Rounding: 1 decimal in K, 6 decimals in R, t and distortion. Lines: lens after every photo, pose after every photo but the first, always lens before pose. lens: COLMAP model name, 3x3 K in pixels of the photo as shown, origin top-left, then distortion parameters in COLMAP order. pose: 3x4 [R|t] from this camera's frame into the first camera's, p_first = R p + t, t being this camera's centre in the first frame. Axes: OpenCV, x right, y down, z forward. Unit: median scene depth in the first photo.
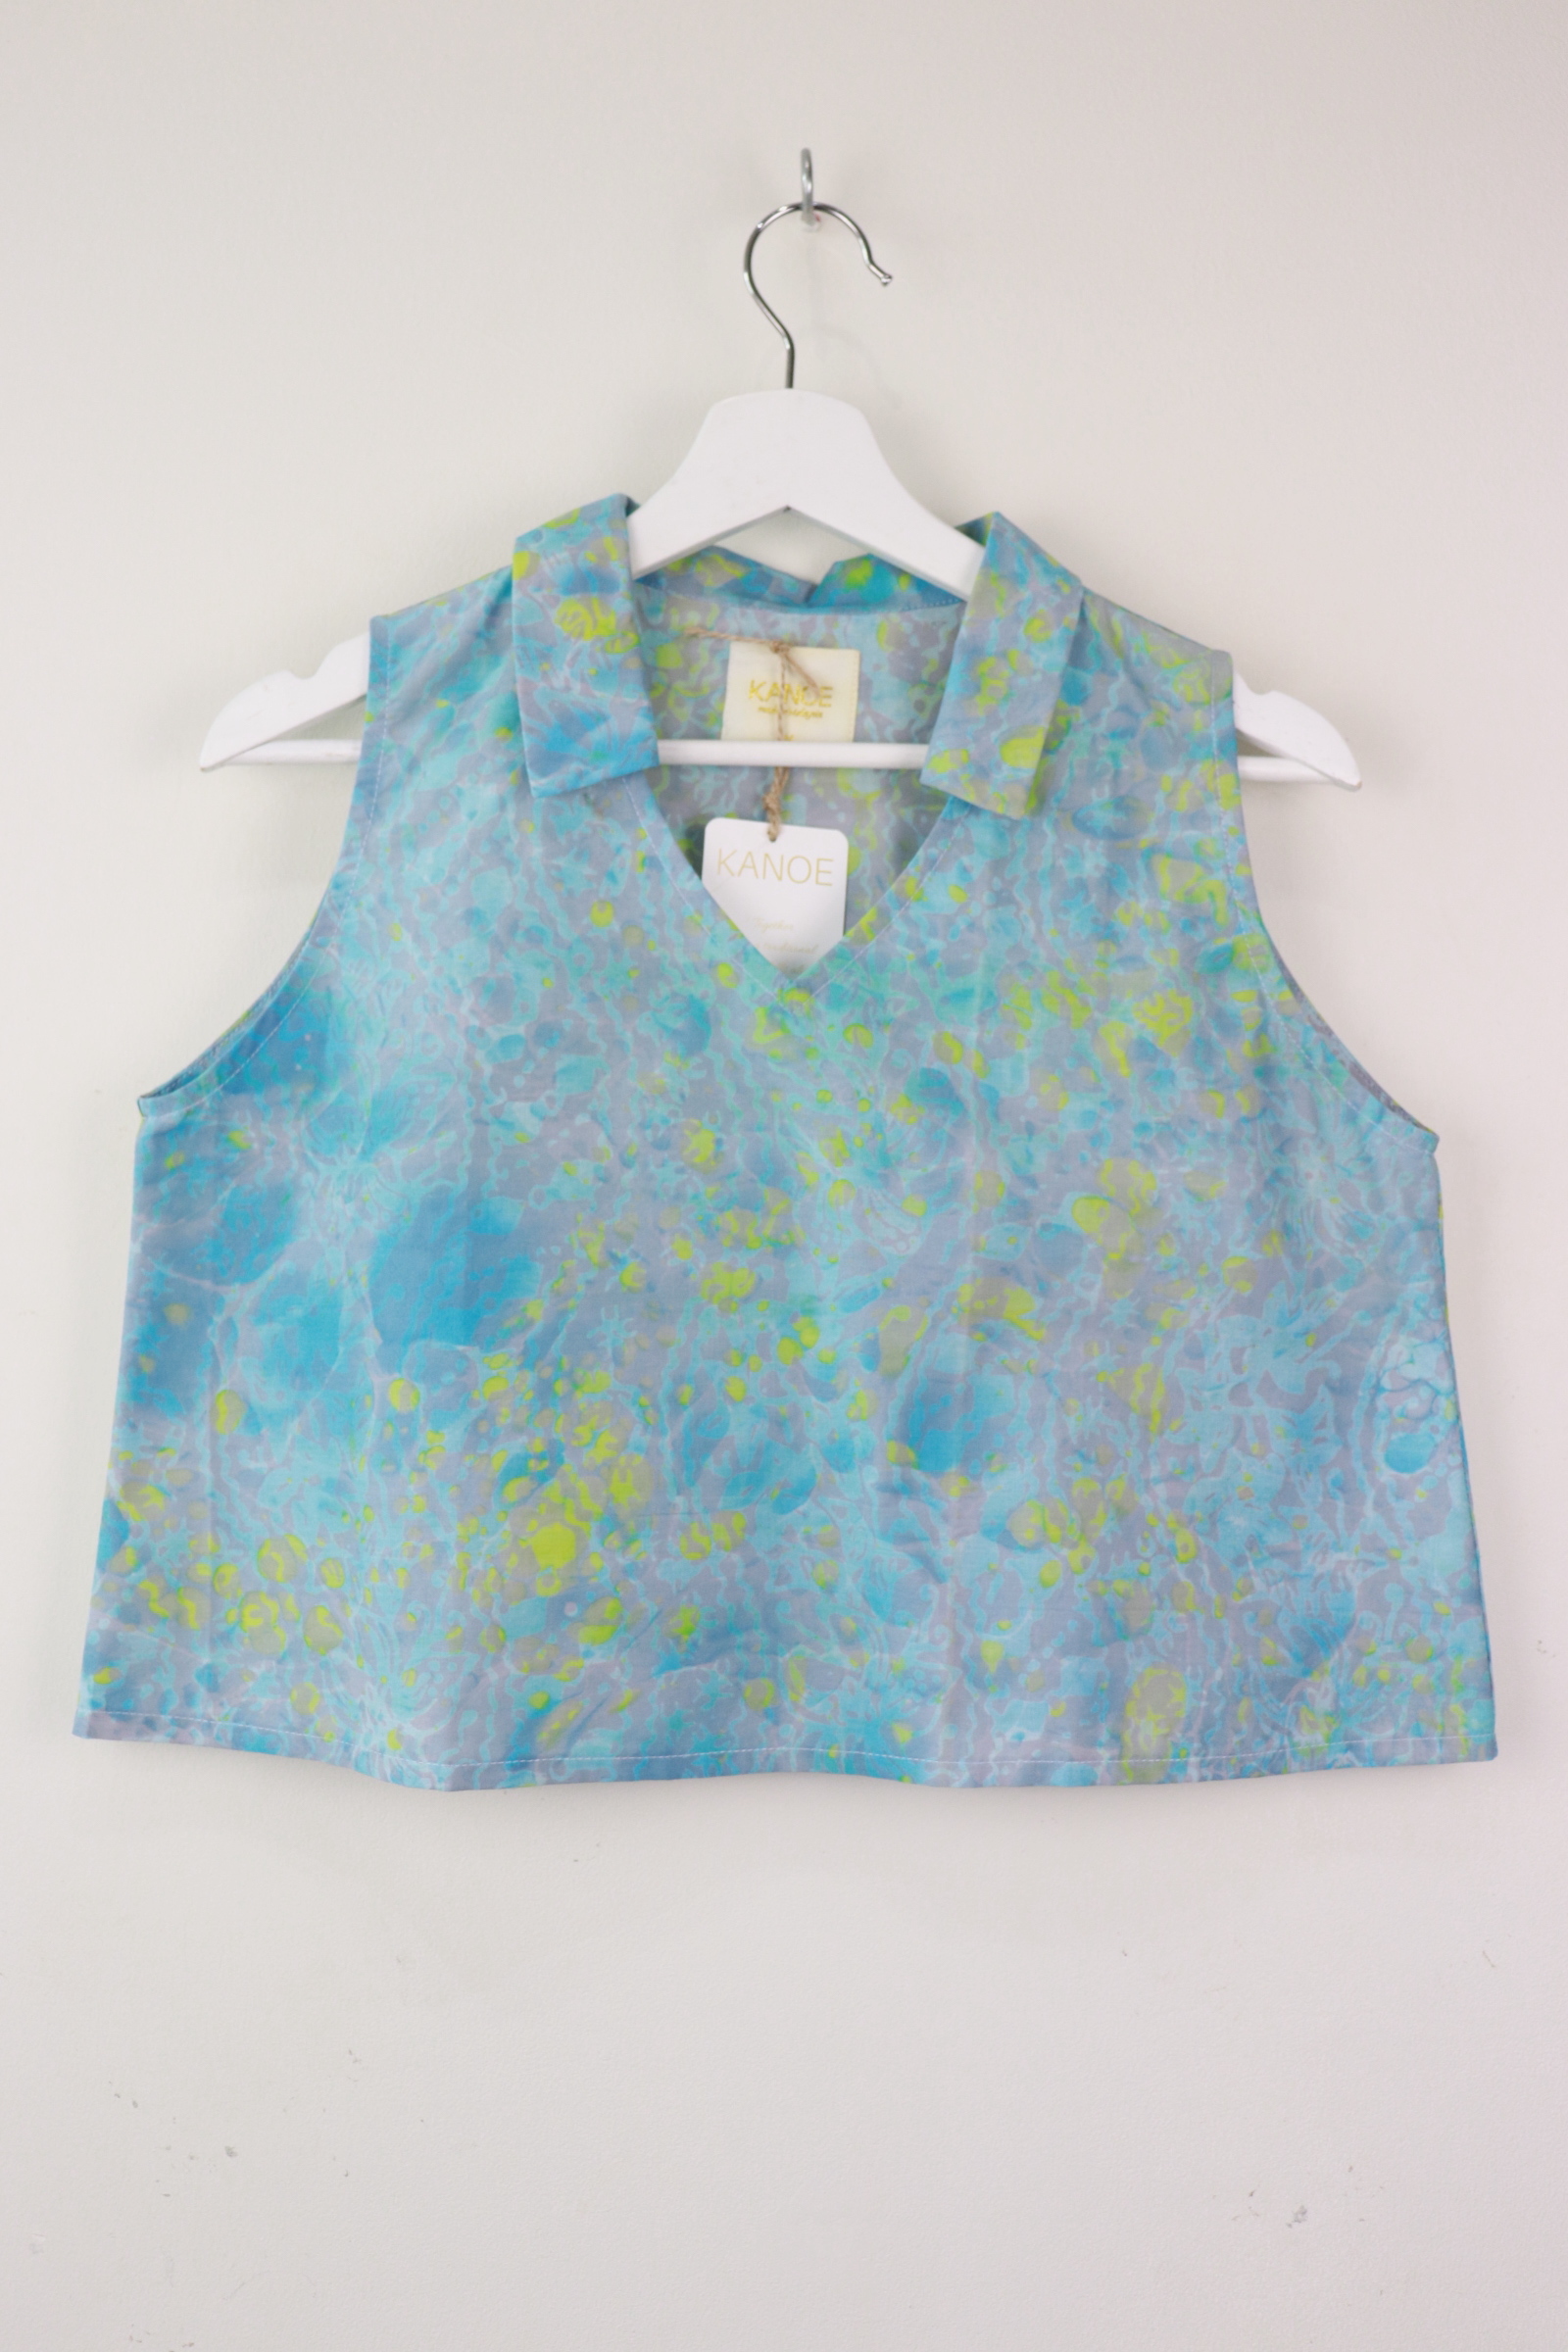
lens RADIAL K [[3522.6, 0, 775.5], [0, 3522.6, 1179.1], [0, 0, 1]] dist [-0.109420, 0.000000]
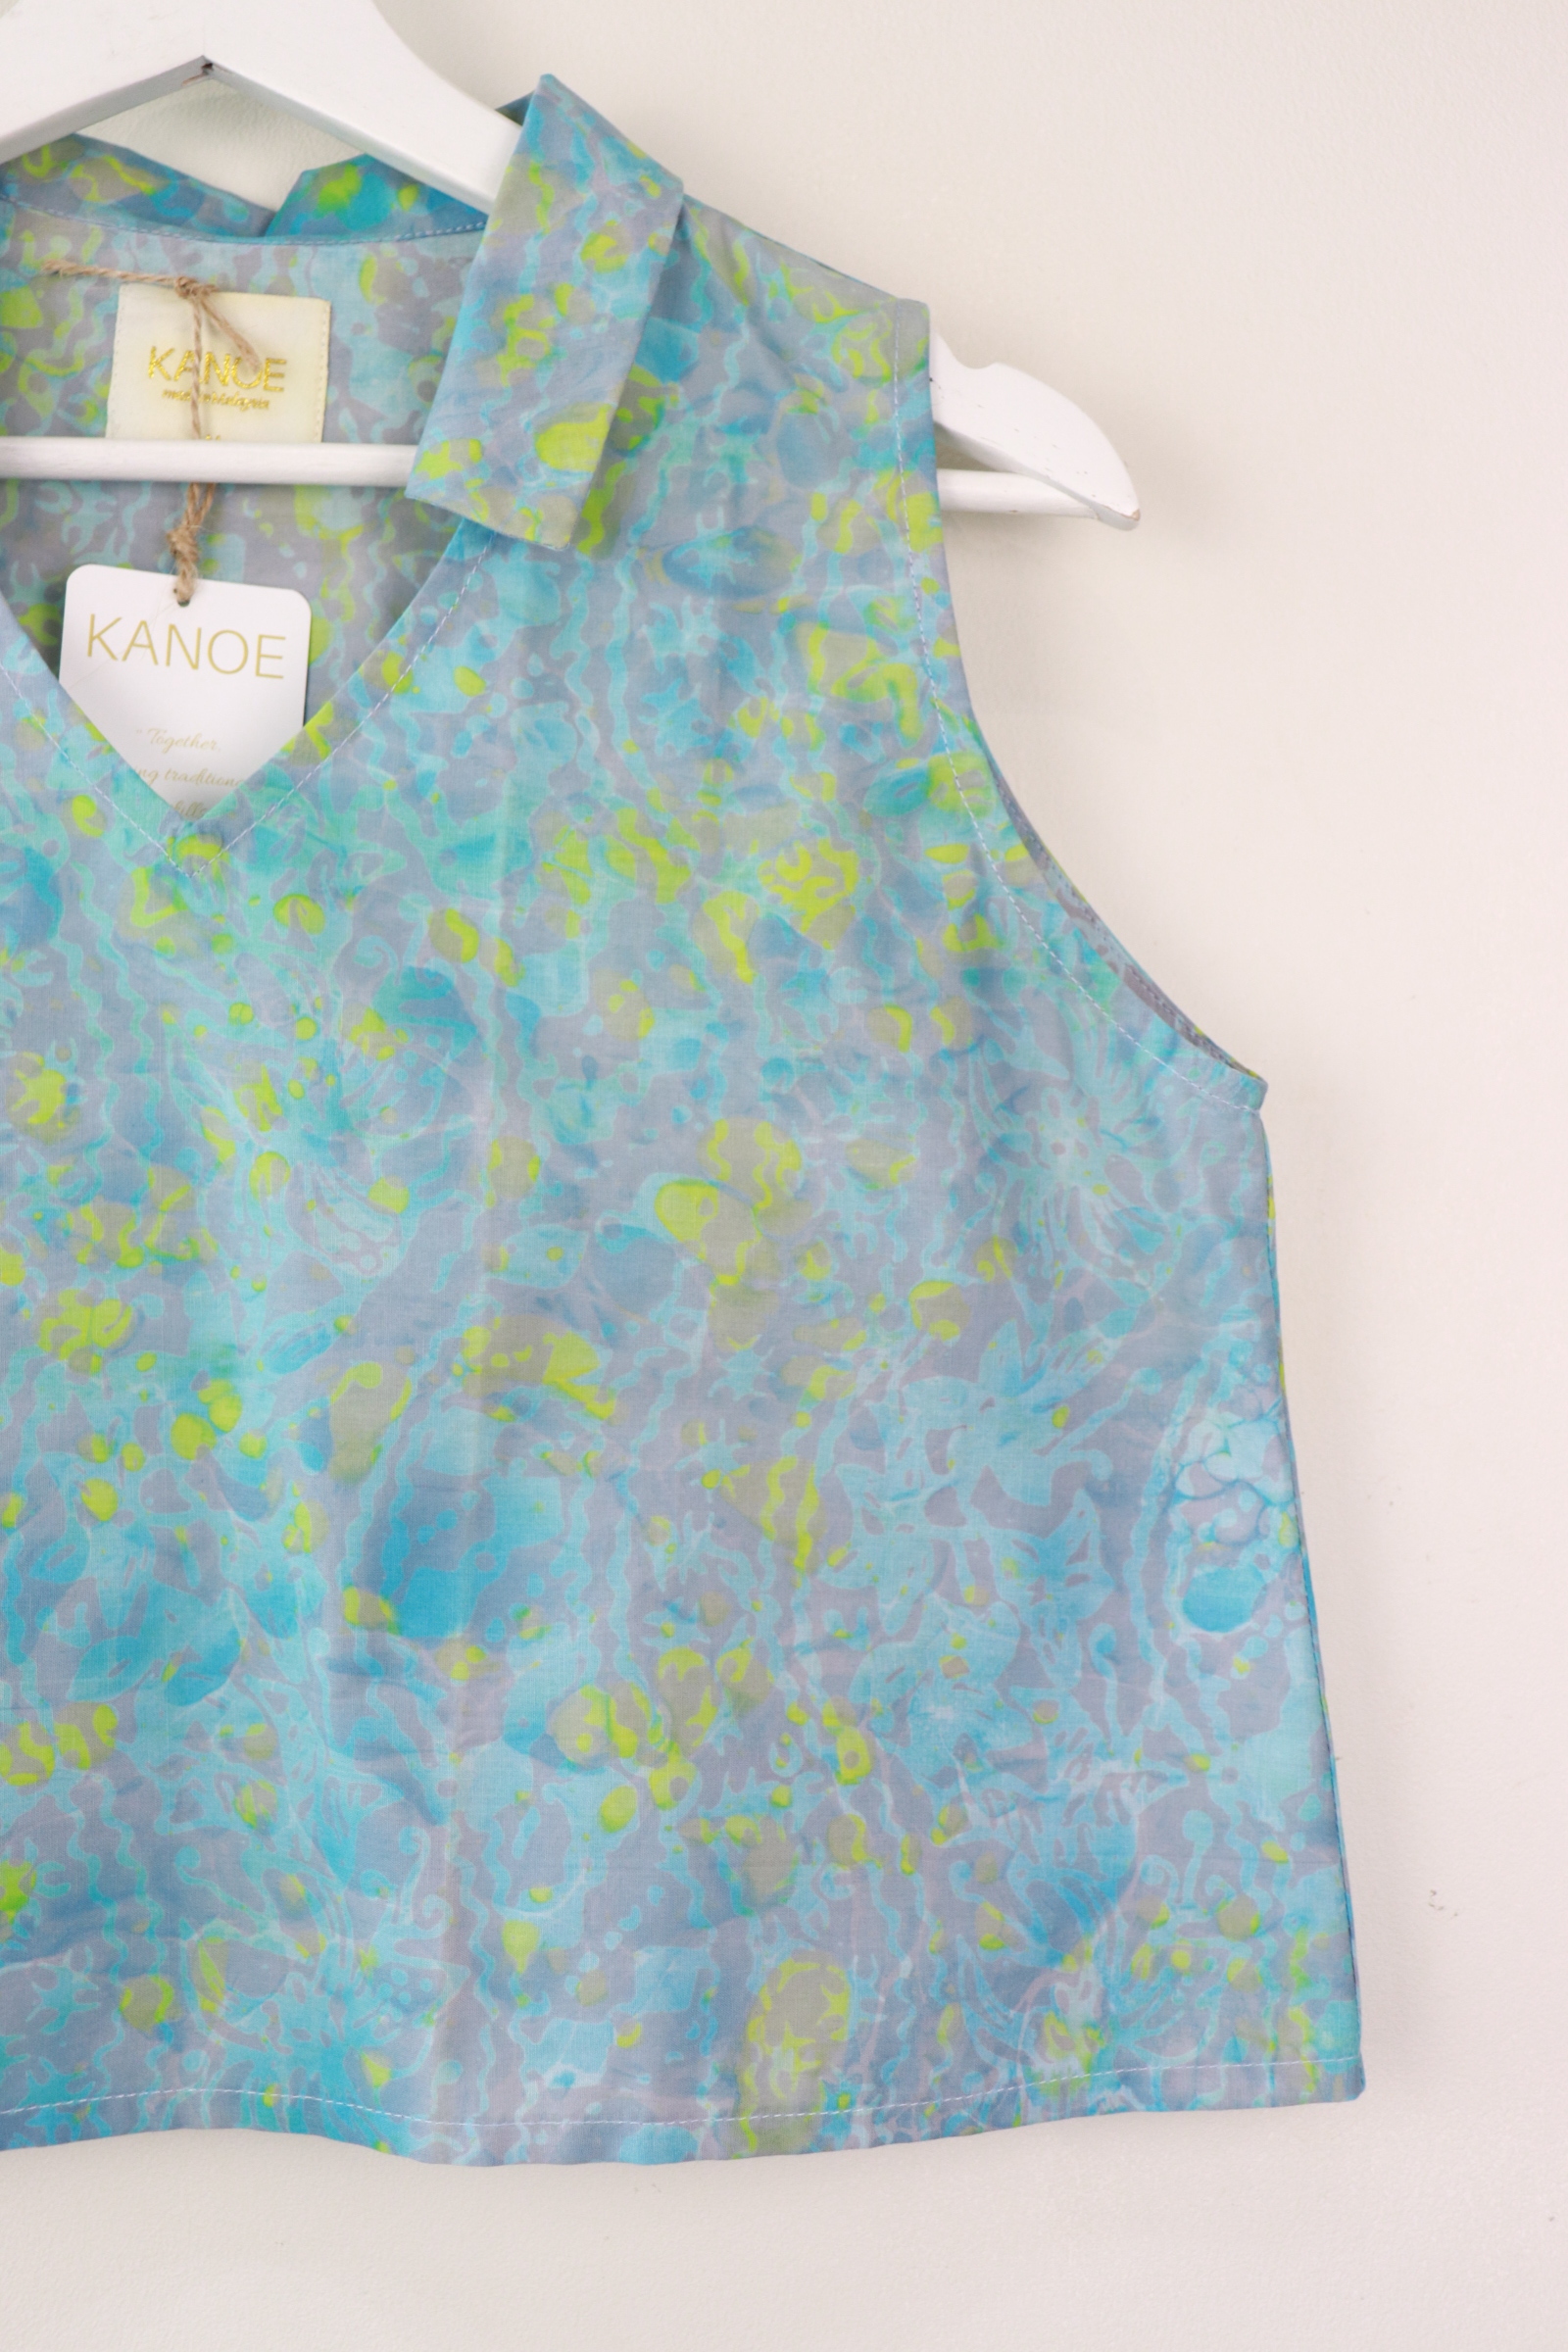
lens RADIAL K [[3522.6, 0, 791.4], [0, 3522.6, 1164.7], [0, 0, 1]] dist [-0.109420, 0.000000]
pose [[0.999571, -0.000217, 0.029294, 0.089116], [0.000658, 0.999887, -0.015039, 0.011276], [-0.029288, 0.015052, 0.999458, 0.393830]]
